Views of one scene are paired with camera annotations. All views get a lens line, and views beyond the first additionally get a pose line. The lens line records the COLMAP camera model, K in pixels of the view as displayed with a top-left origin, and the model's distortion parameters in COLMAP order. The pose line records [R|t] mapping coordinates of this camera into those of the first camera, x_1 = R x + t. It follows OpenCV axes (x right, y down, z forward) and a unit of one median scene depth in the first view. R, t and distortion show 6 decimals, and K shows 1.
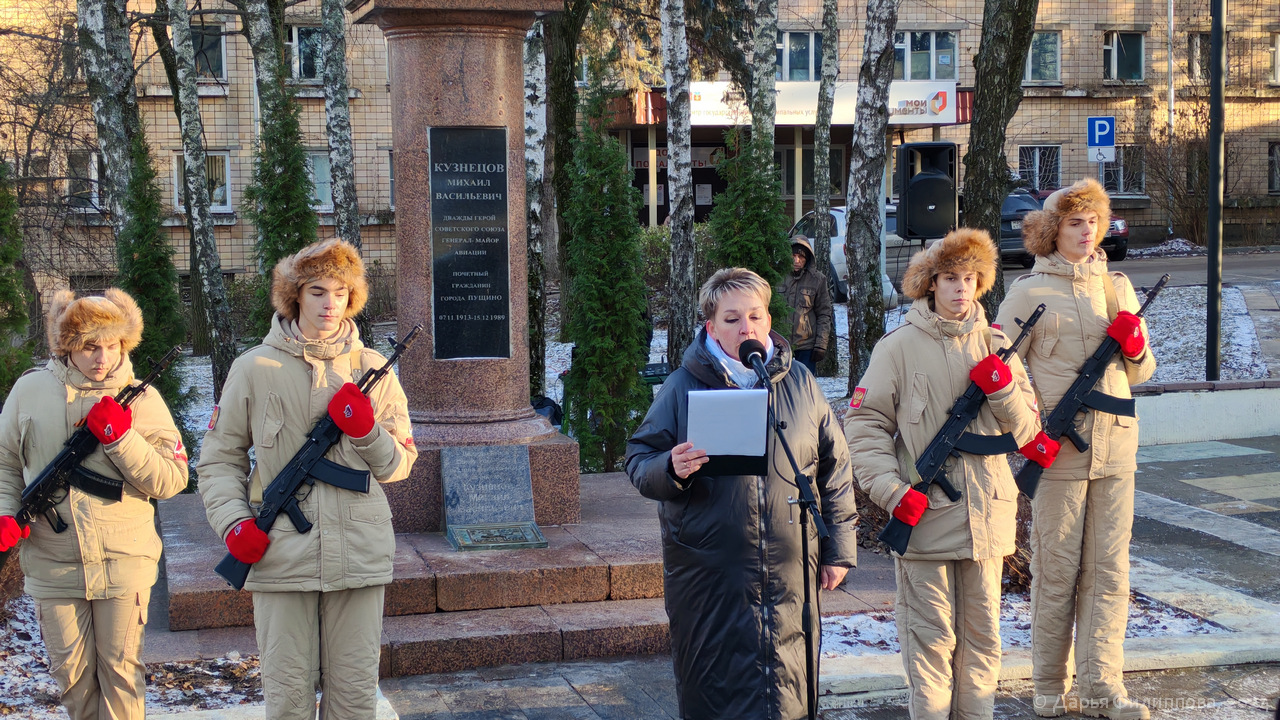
lens RADIAL K [[1894.7, 0, 640.0], [0, 1894.7, 360.0], [0, 0, 1]] dist [0.196572, -0.958242]
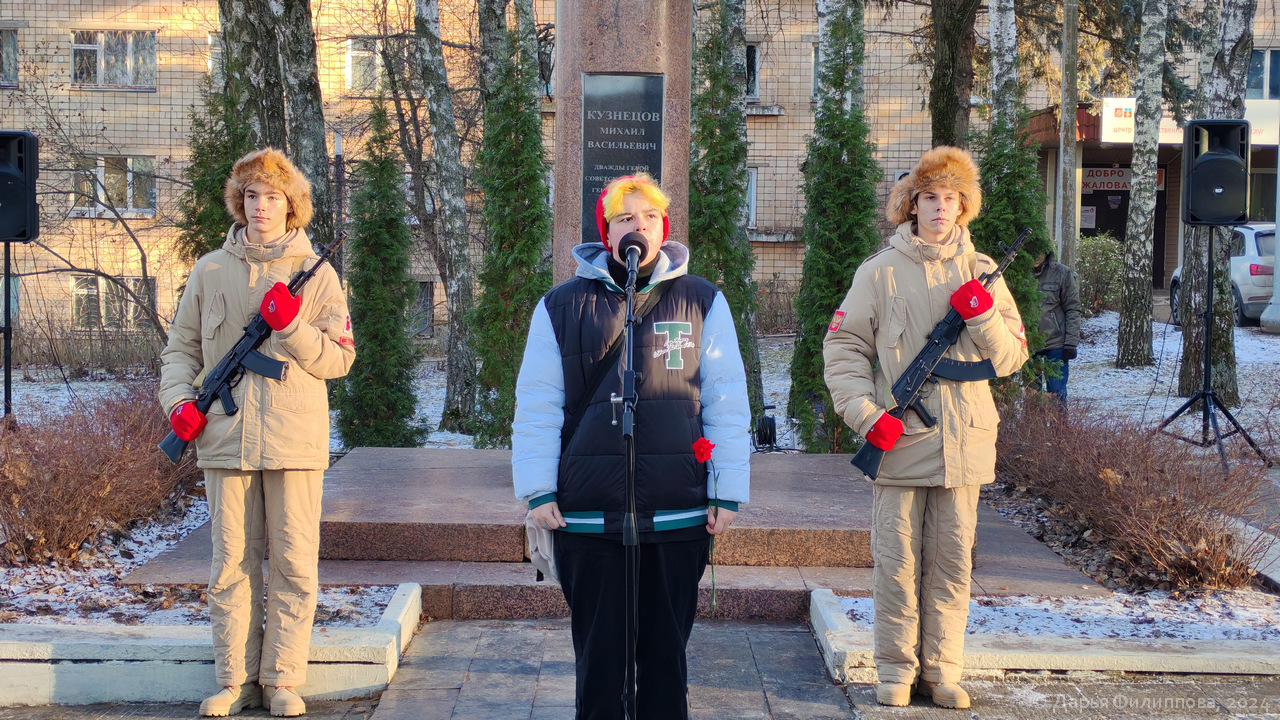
lens RADIAL K [[1894.7, 0, 640.0], [0, 1894.7, 360.0], [0, 0, 1]] dist [0.196572, -0.958242]
pose [[0.966203, 0.041927, -0.254348, 0.121921], [-0.046976, 0.998801, -0.013807, 0.025932], [0.253464, 0.025289, 0.967014, 0.050592]]
